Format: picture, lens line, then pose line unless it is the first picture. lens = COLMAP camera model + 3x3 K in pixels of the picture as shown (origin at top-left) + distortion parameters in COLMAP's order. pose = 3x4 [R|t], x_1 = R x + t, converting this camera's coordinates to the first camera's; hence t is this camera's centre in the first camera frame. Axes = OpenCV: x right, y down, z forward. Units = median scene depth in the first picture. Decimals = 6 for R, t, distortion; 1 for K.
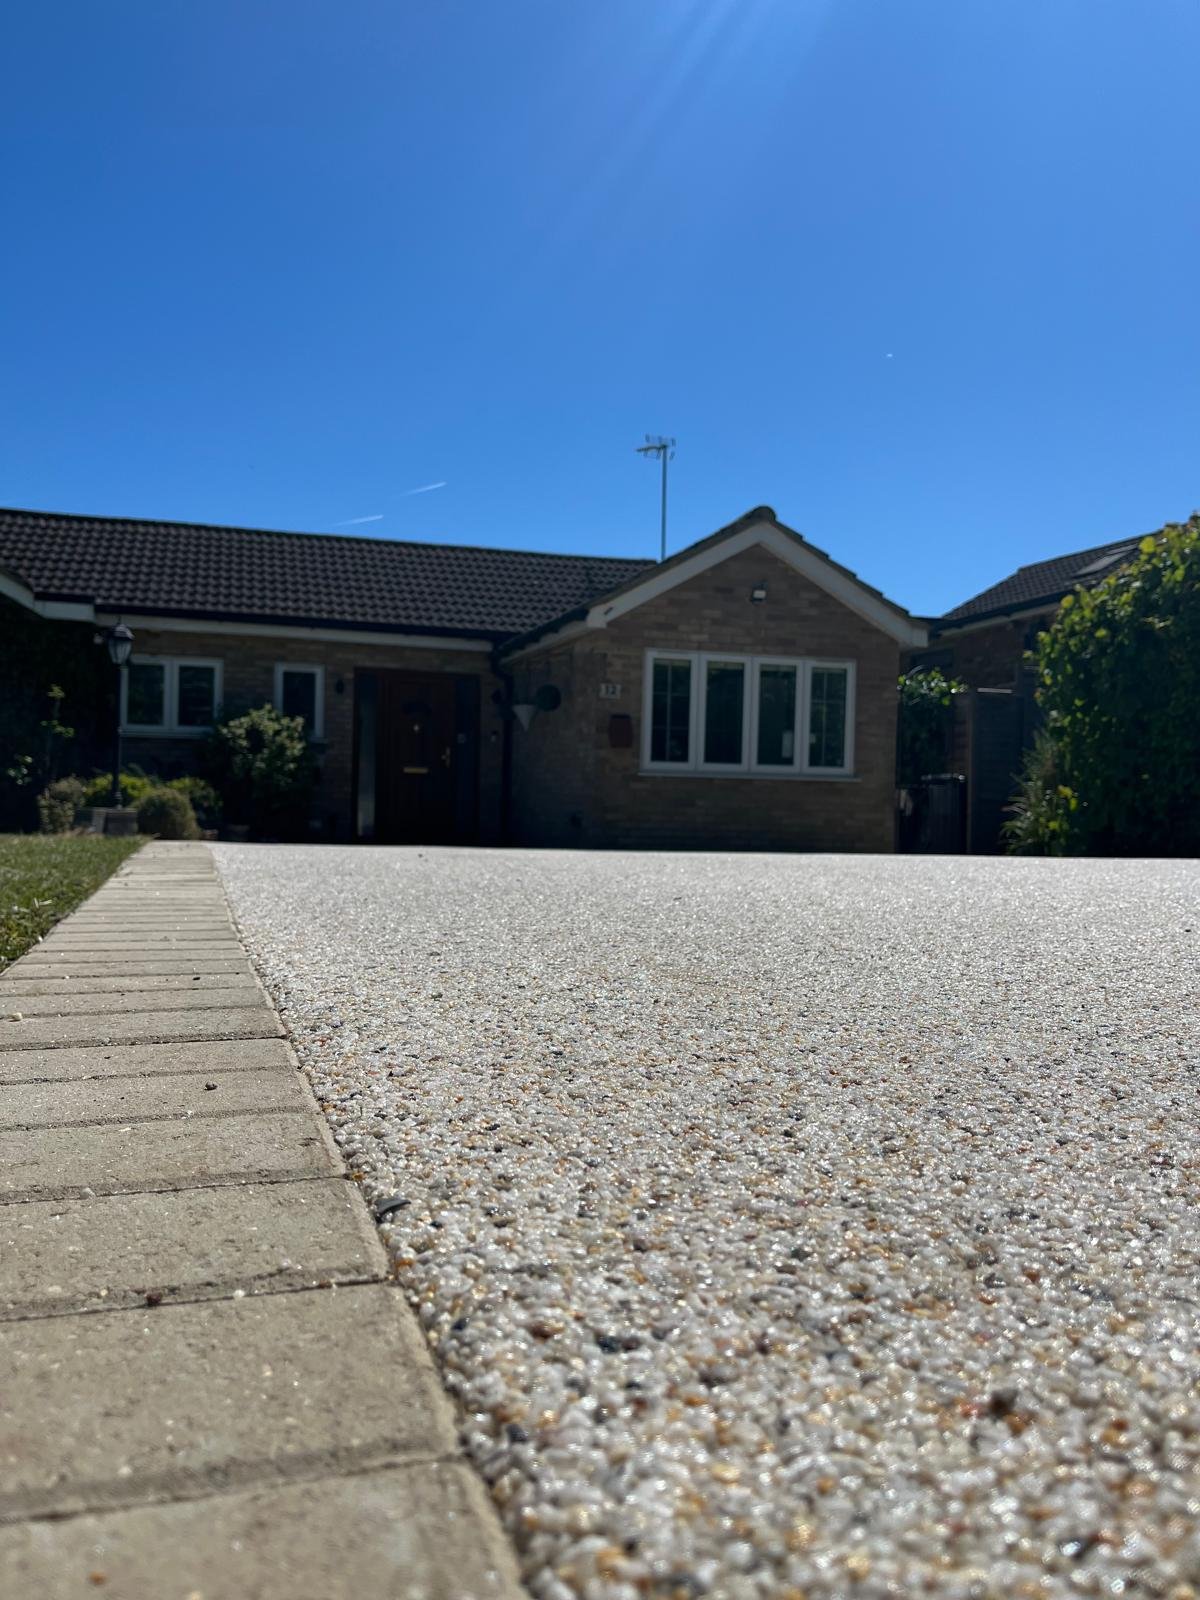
lens RADIAL K [[1207.5, 0, 600.7], [0, 1207.5, 819.1], [0, 0, 1]] dist [0.064123, -0.087401]
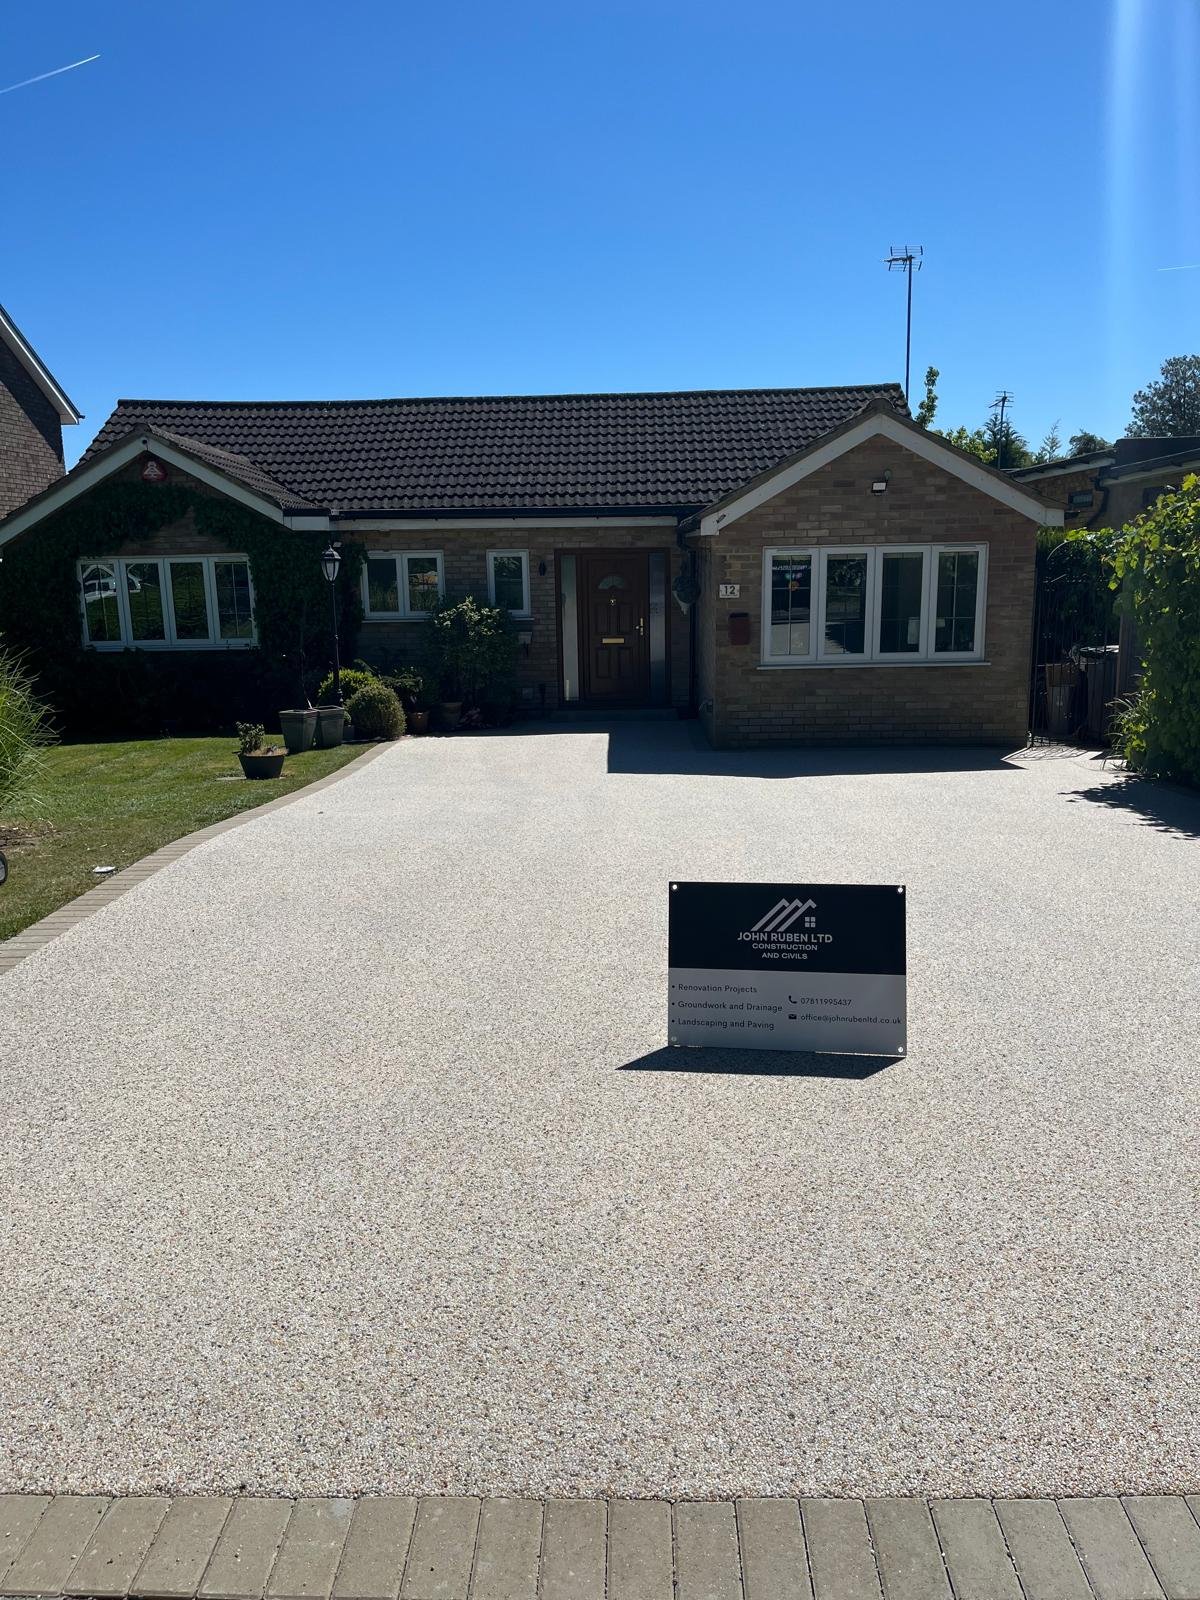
lens RADIAL K [[1207.5, 0, 603.4], [0, 1207.5, 814.6], [0, 0, 1]] dist [0.064123, -0.087401]
pose [[0.949154, 0.025389, -0.313787, 0.228278], [0.034049, 0.982617, 0.182496, -0.103655], [0.312965, -0.183901, 0.931790, -0.074223]]
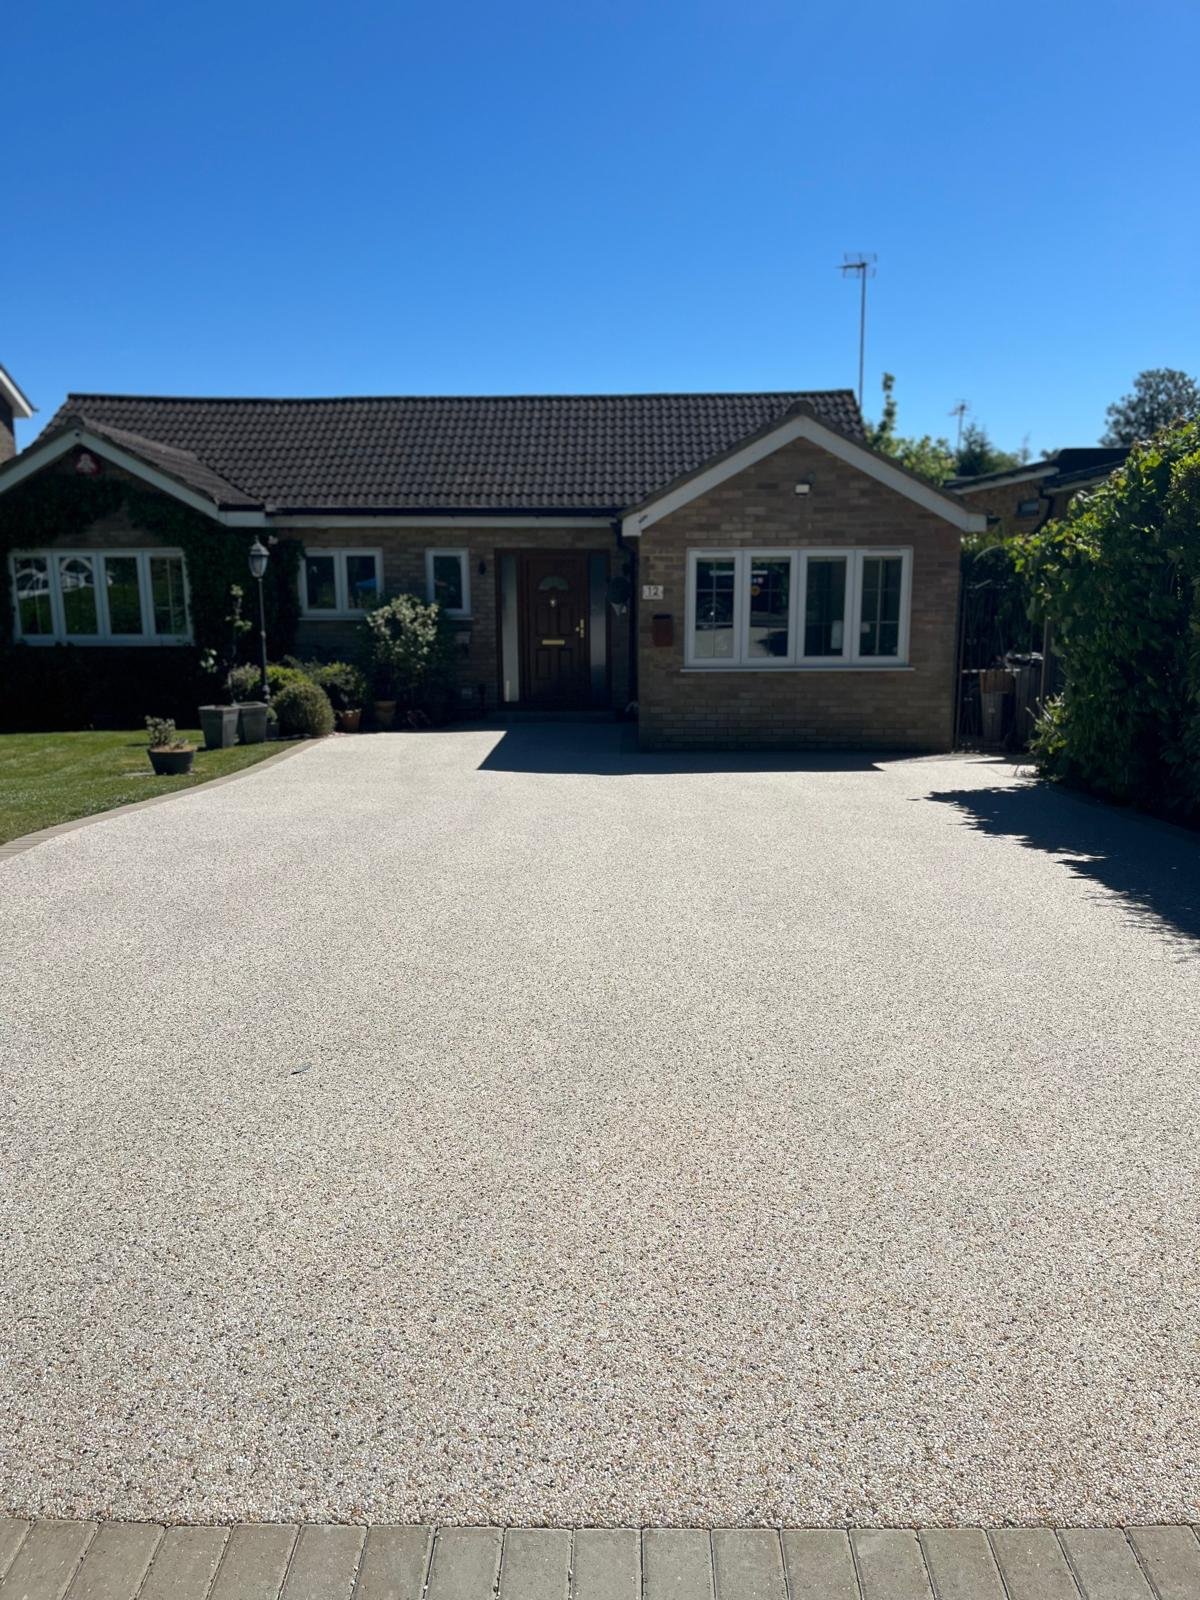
lens RADIAL K [[1207.5, 0, 607.8], [0, 1207.5, 814.6], [0, 0, 1]] dist [0.064123, -0.087401]
pose [[0.951405, 0.035380, -0.305904, 0.283716], [0.020778, 0.983739, 0.178400, -0.097337], [0.307241, -0.176087, 0.935198, -0.046862]]
